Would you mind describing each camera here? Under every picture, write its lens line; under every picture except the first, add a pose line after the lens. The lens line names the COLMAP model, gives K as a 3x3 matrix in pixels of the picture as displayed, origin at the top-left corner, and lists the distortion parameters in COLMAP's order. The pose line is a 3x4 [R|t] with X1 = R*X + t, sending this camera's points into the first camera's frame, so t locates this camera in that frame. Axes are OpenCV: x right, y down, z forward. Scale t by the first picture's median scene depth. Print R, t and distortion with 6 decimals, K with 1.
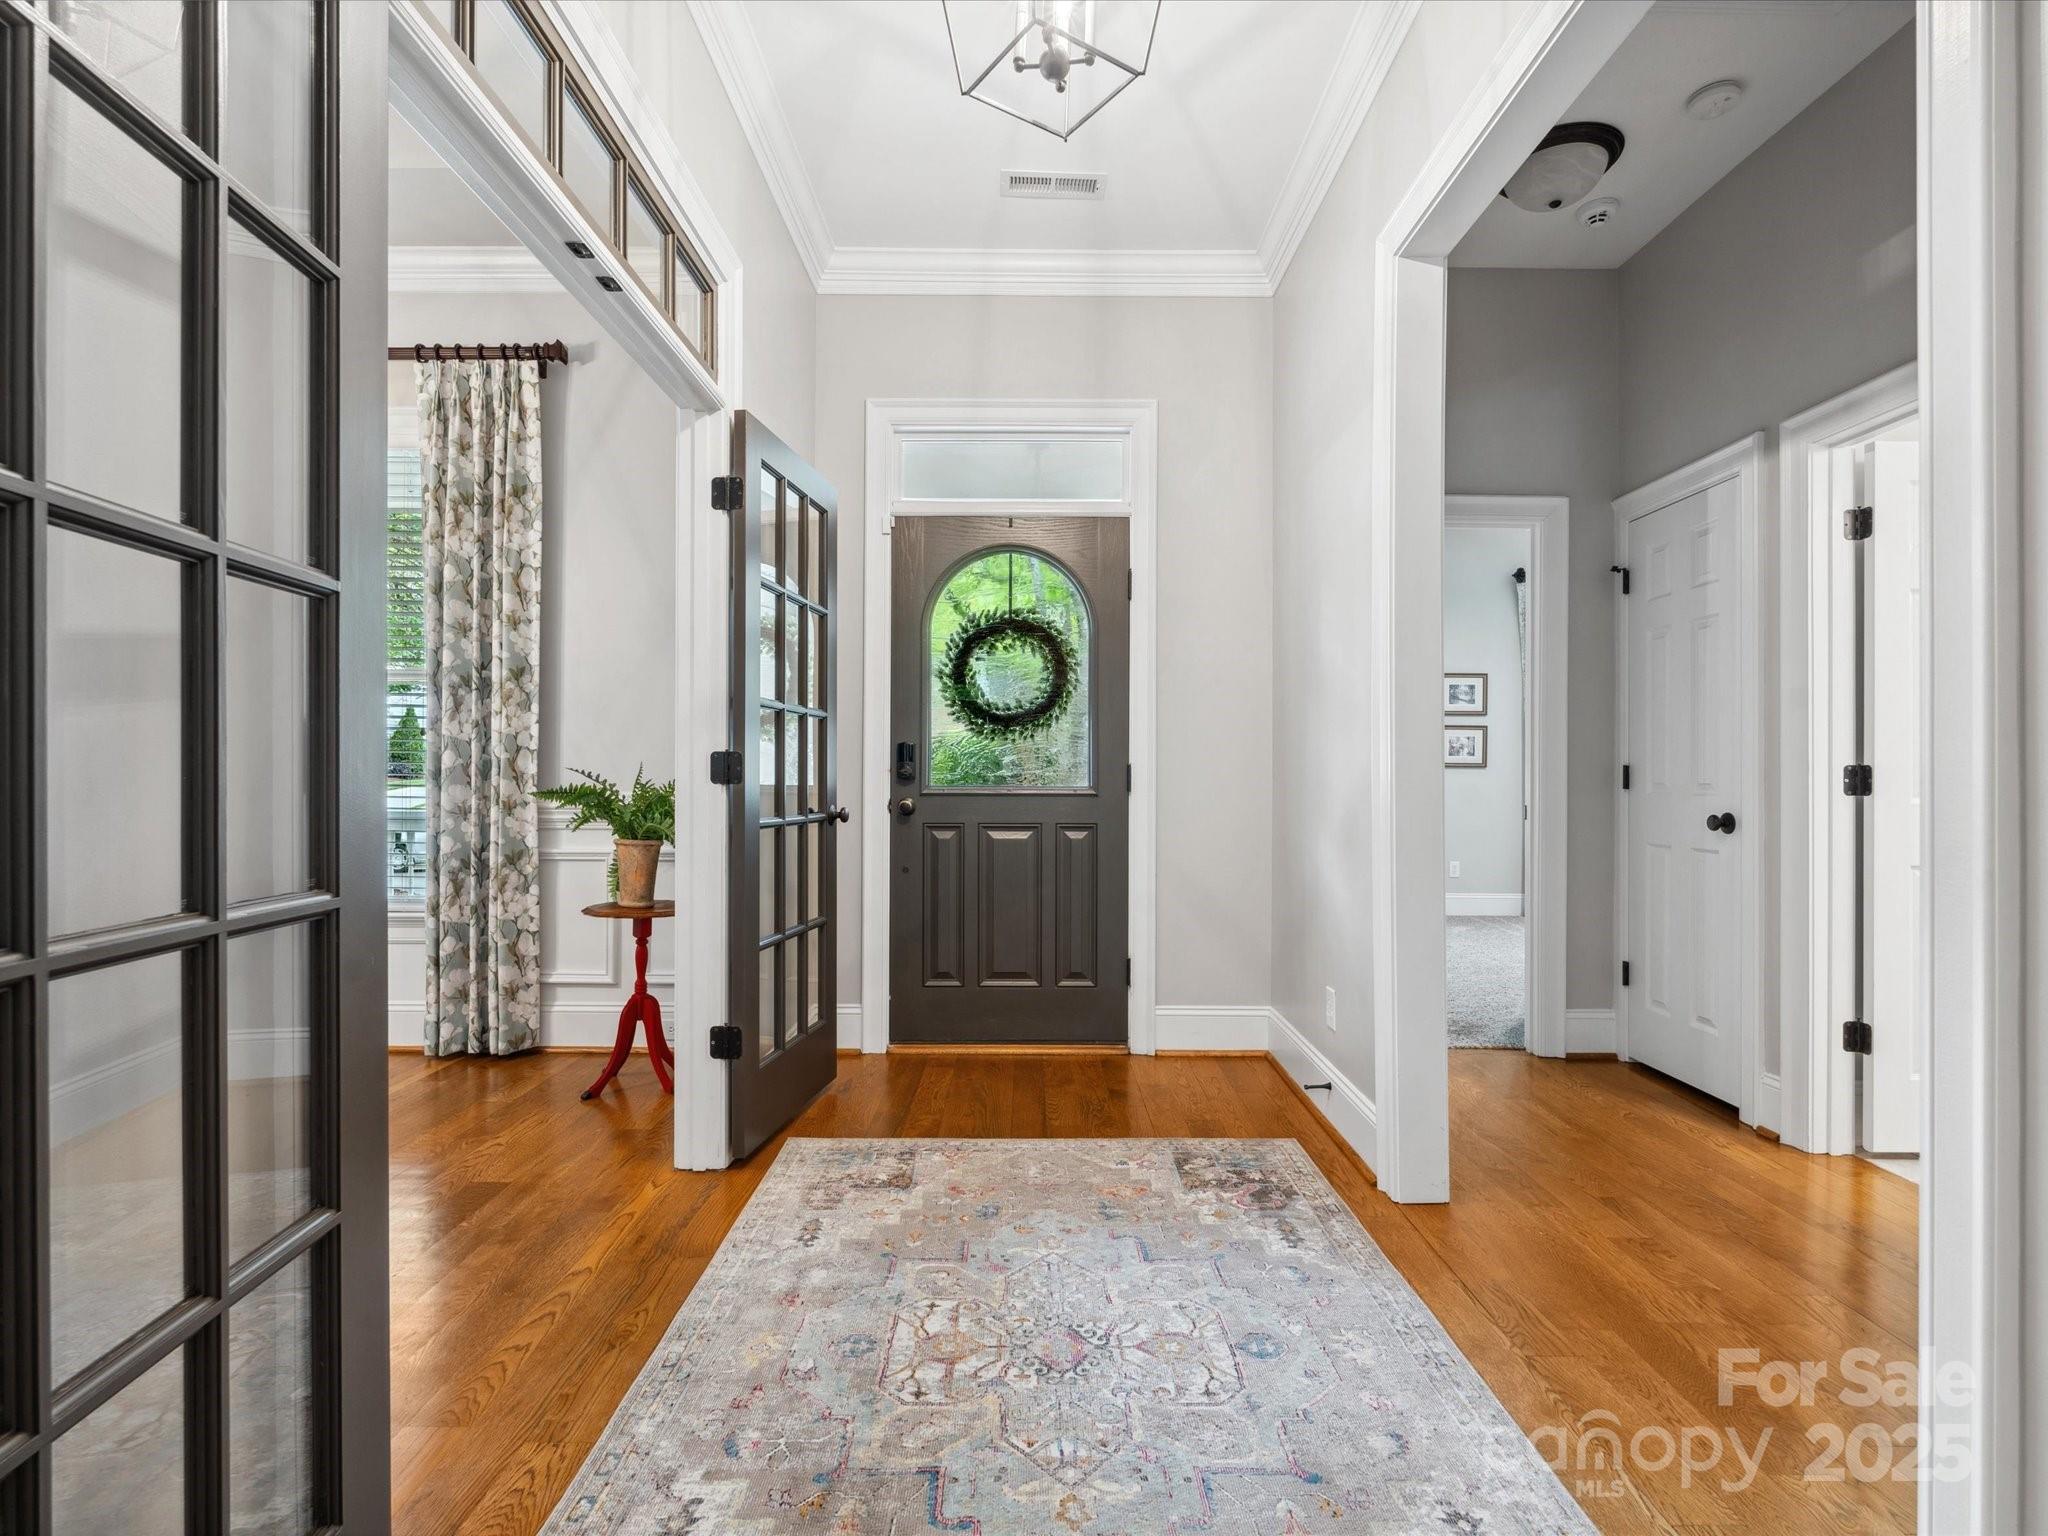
lens RADIAL K [[1016.3, 0, 1025.7], [0, 1016.3, 769.7], [0, 0, 1]] dist [-0.003981, 0.000443]
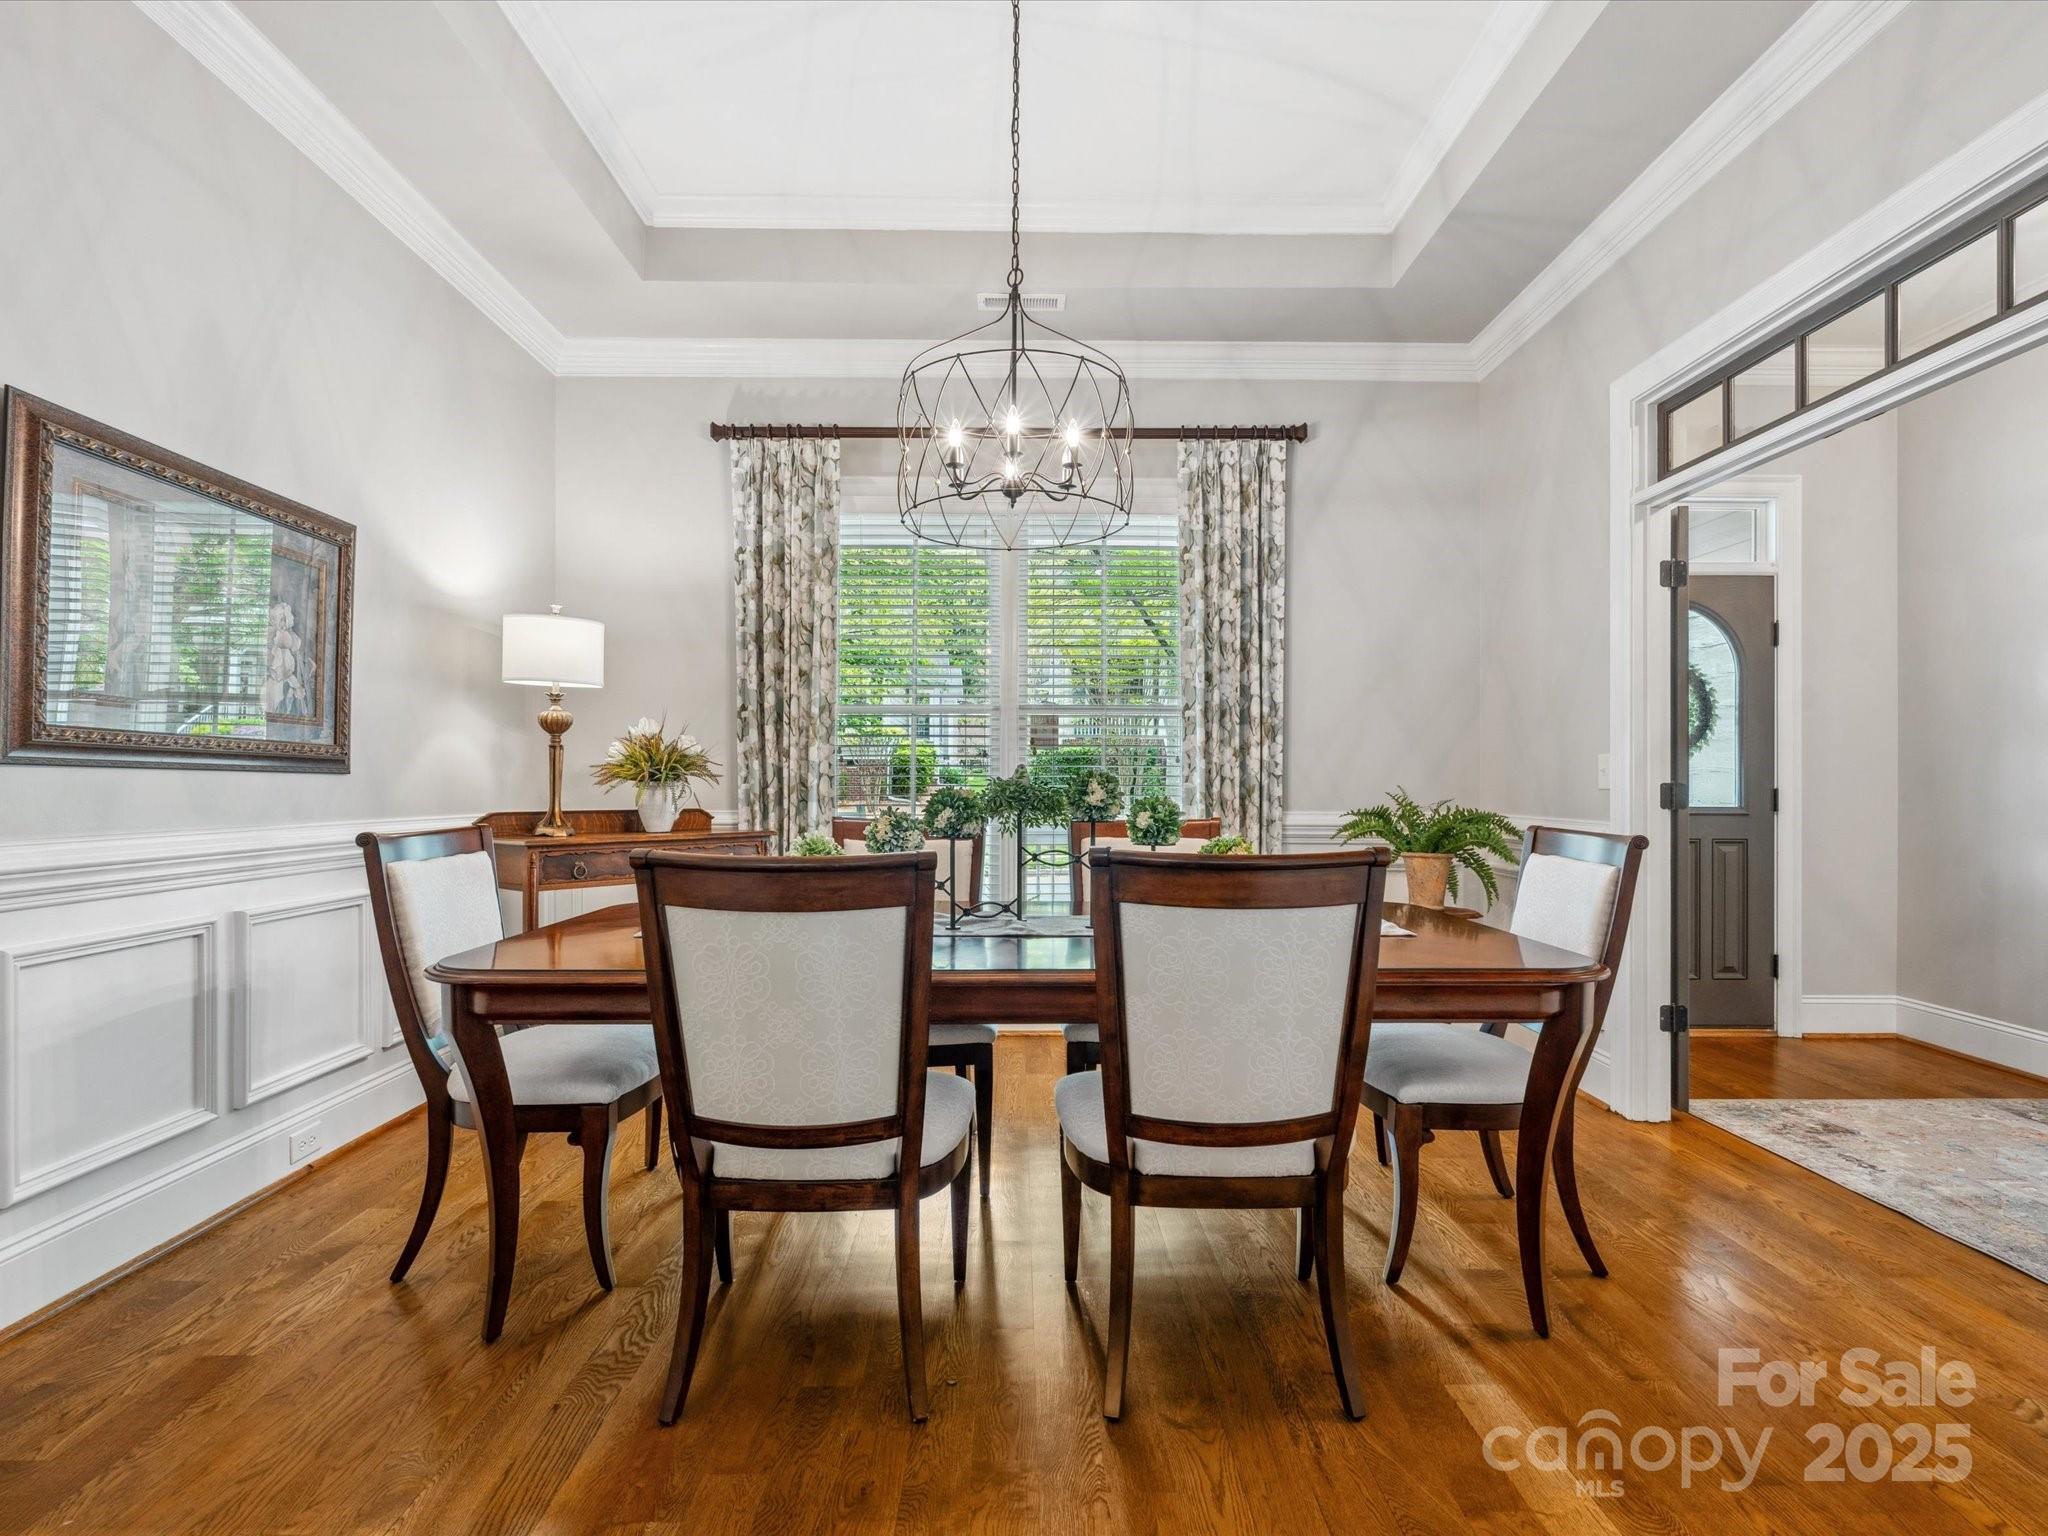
lens RADIAL K [[1016.3, 0, 1004.8], [0, 1016.3, 785.3], [0, 0, 1]] dist [-0.003981, 0.000443]
pose [[0.999959, -0.000634, 0.009088, -0.807442], [0.000613, 0.999997, 0.002367, -0.011479], [-0.009090, -0.002361, 0.999956, -0.158124]]
